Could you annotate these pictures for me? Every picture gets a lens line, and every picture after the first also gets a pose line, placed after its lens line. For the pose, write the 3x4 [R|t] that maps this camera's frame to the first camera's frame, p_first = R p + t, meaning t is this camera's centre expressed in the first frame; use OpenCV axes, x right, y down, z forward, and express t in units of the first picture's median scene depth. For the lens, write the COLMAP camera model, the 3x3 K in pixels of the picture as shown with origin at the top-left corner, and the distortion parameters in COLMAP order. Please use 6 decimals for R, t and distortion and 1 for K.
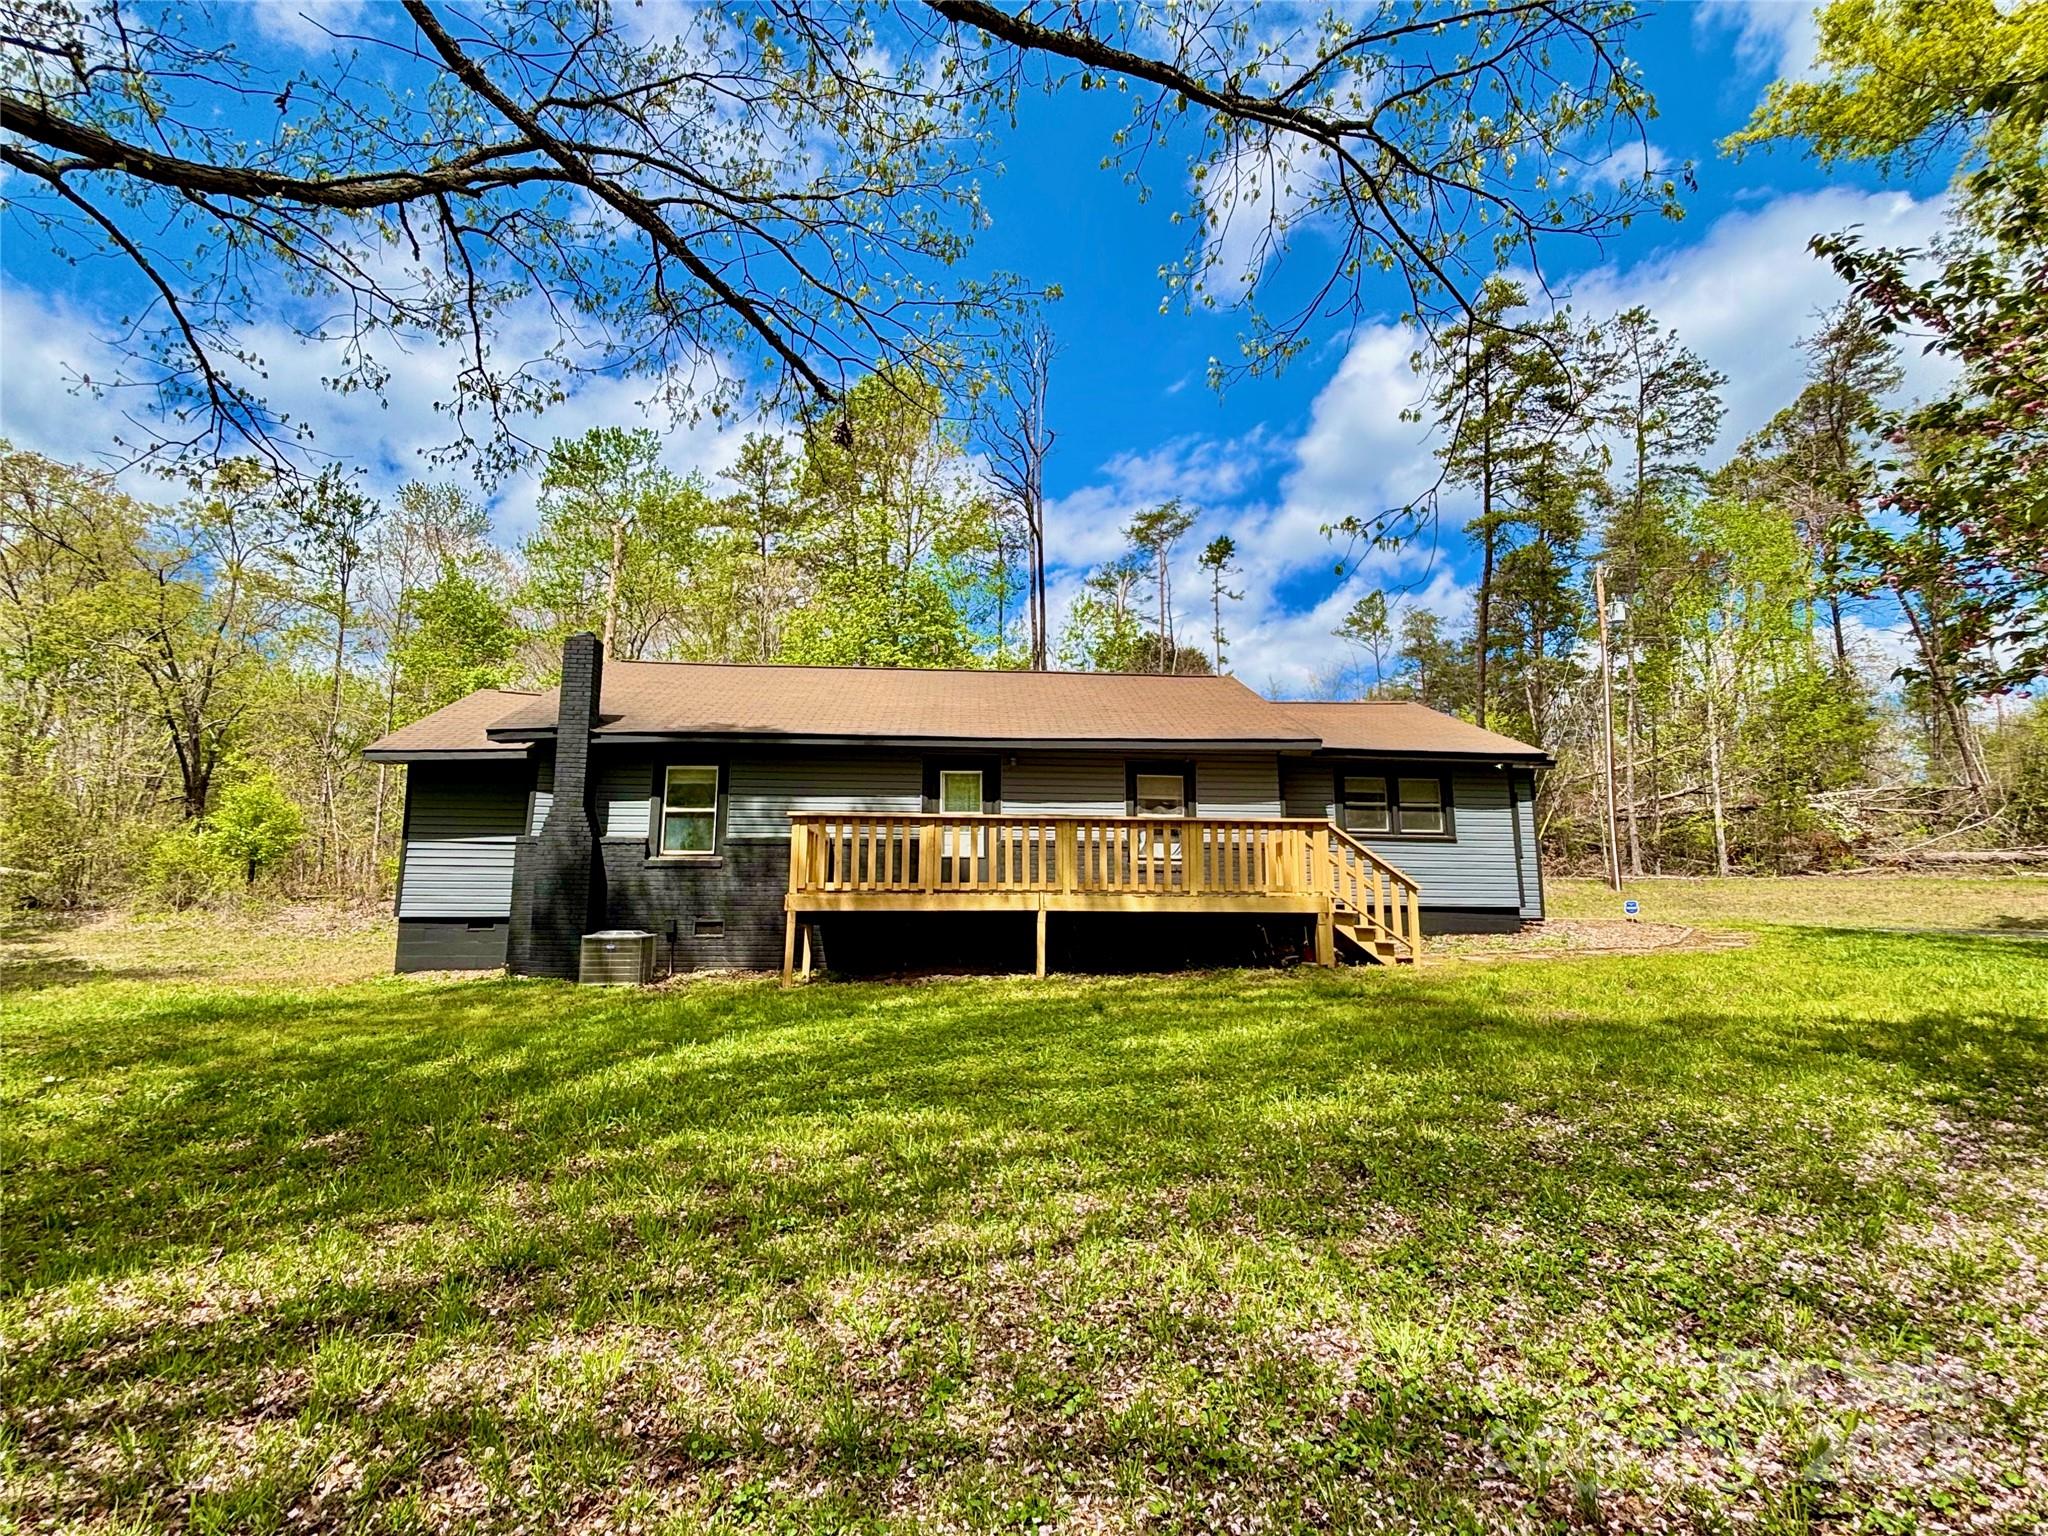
lens RADIAL K [[998.8, 0, 1026.4], [0, 998.8, 764.0], [0, 0, 1]] dist [-0.003044, 0.001819]
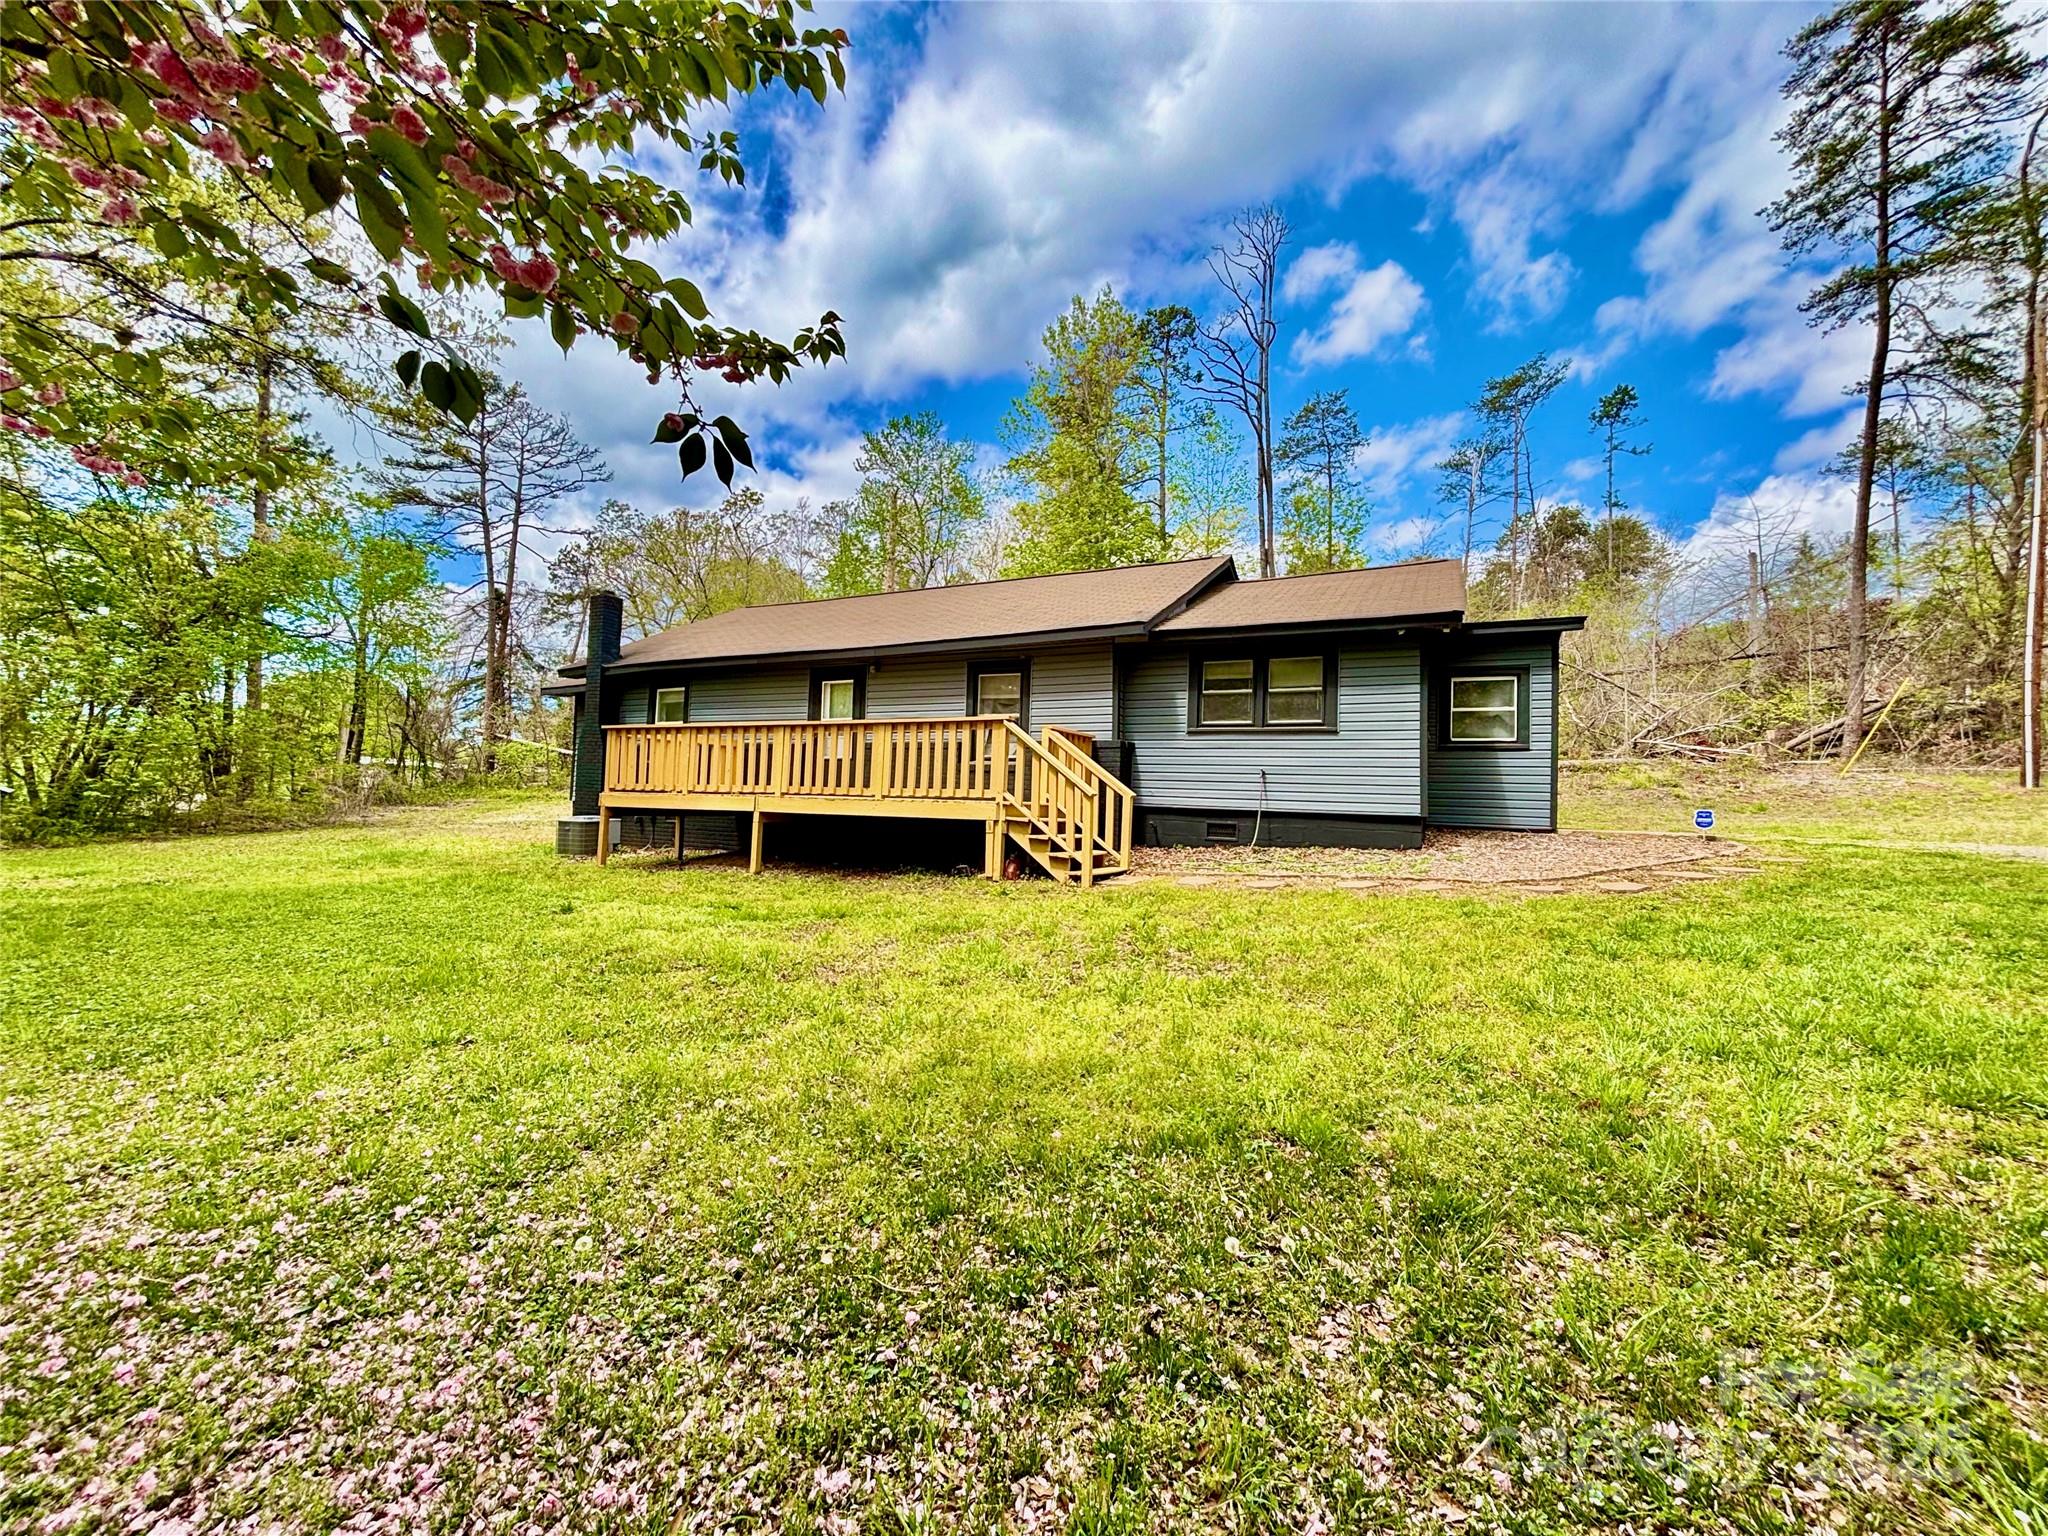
lens RADIAL K [[836.5, 0, 1025.2], [0, 836.5, 767.6], [0, 0, 1]] dist [-0.004438, -0.000728]
pose [[0.858543, -0.006008, -0.512706, 0.557433], [0.062670, 0.993664, 0.093298, 0.027159], [0.508897, -0.112232, 0.853480, 0.298097]]
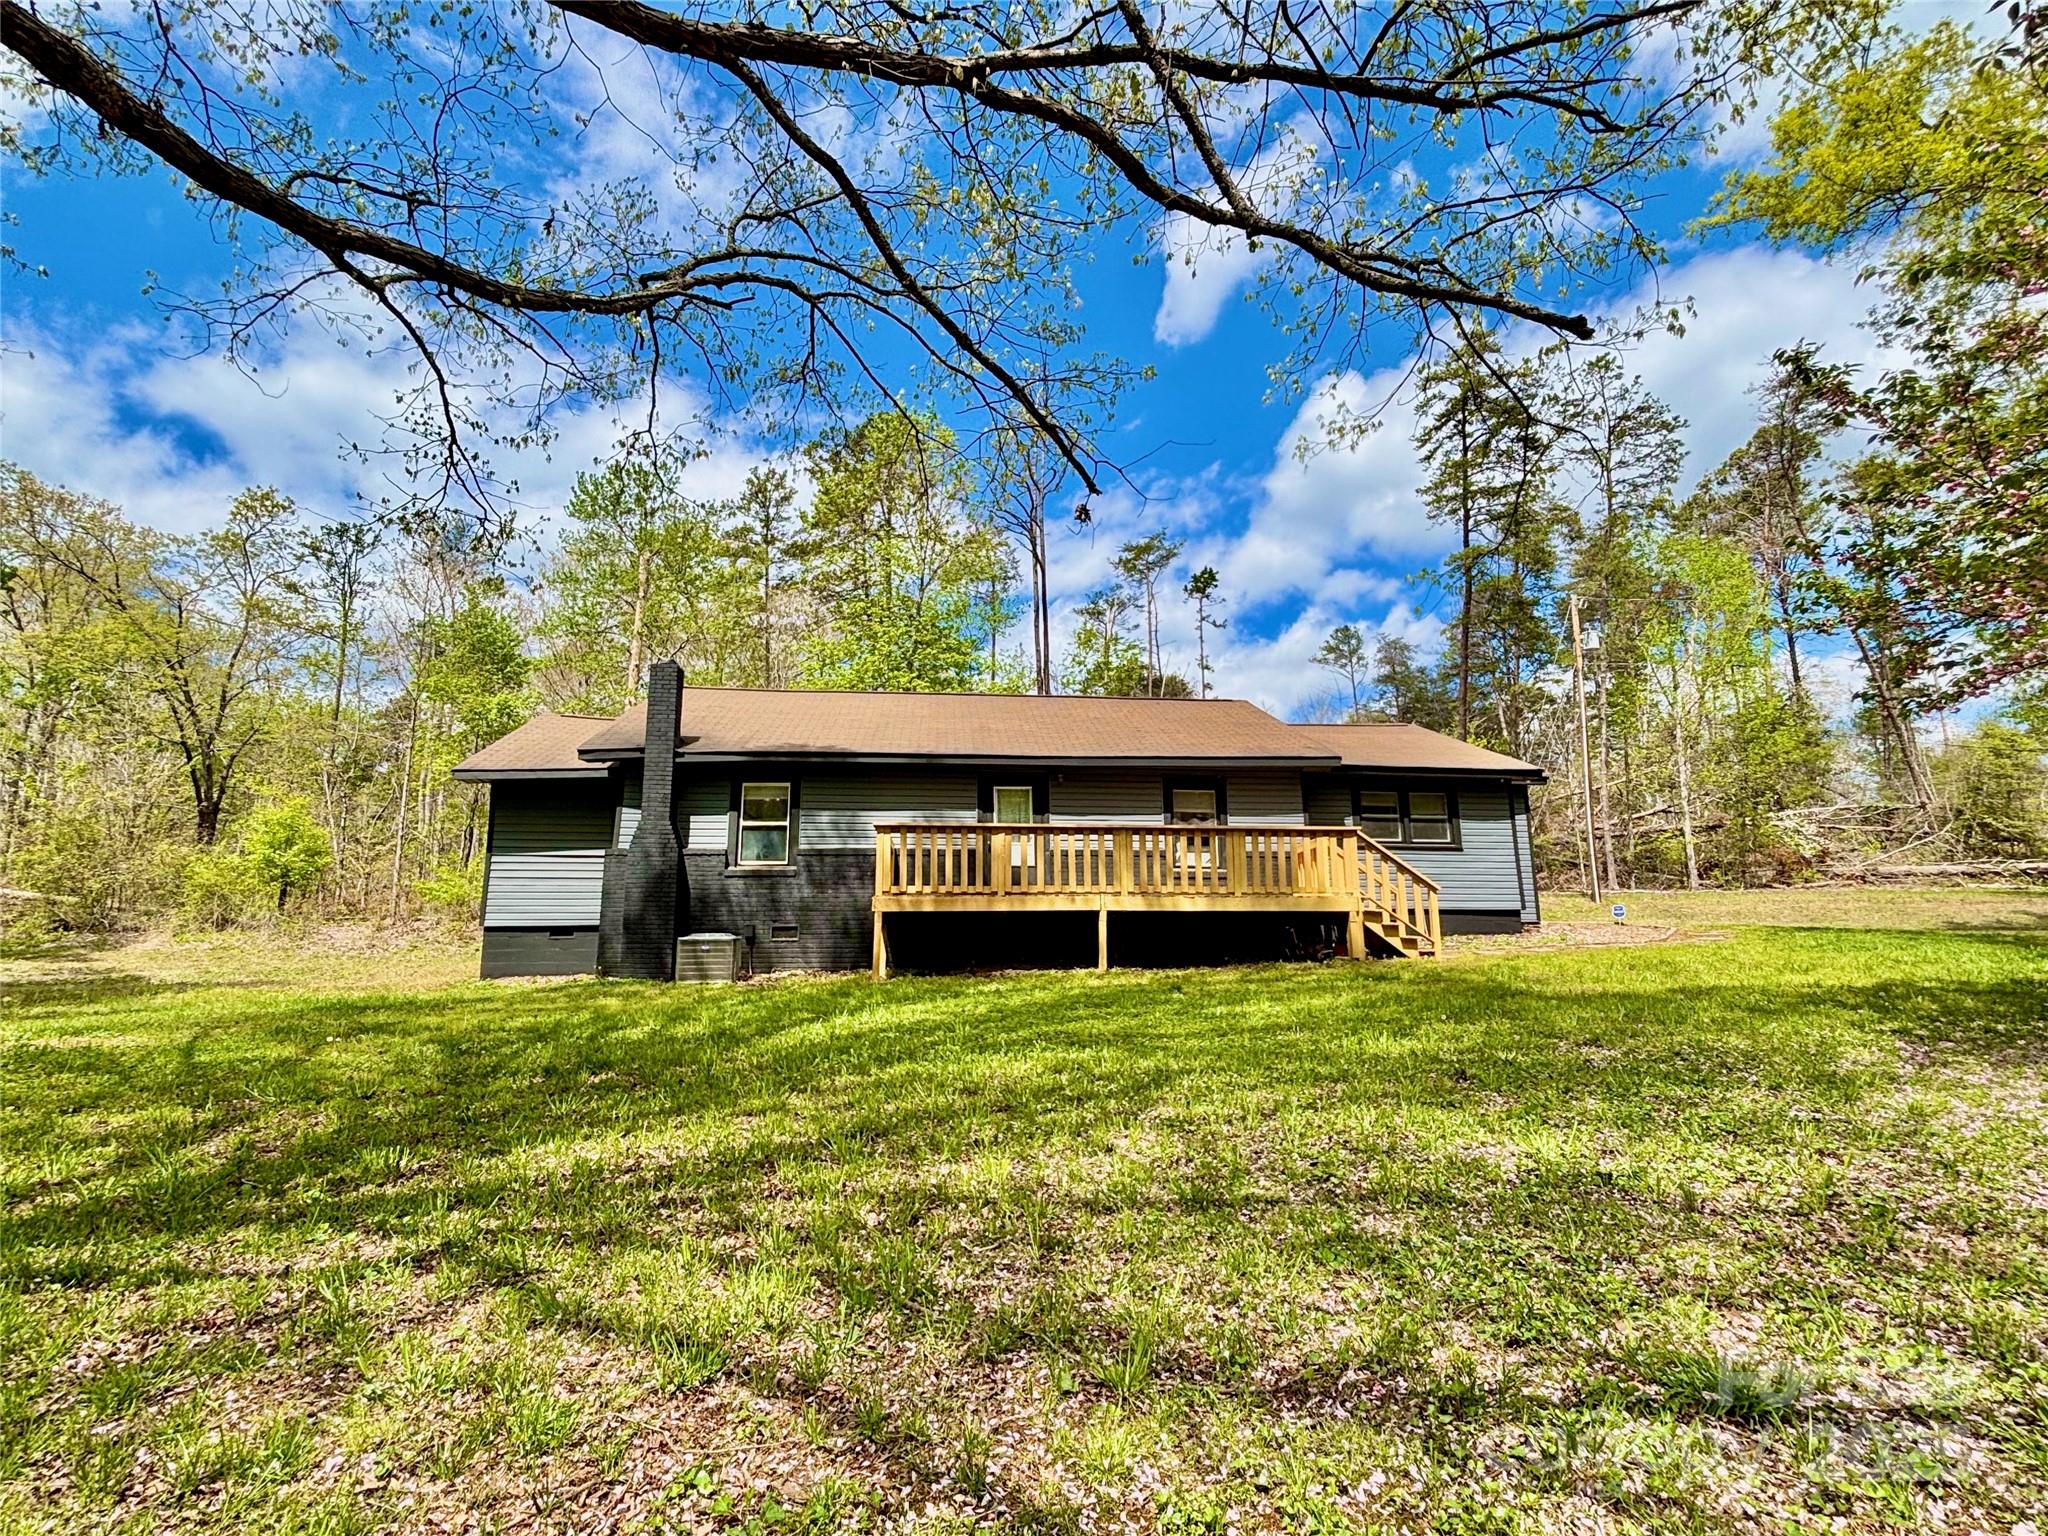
lens RADIAL K [[998.8, 0, 1029.5], [0, 998.8, 763.8], [0, 0, 1]] dist [-0.003044, 0.001819]
pose [[0.999564, -0.003367, 0.029349, -0.075740], [0.004161, 0.999626, -0.027021, 0.010863], [-0.029247, 0.027131, 0.999204, -0.082436]]
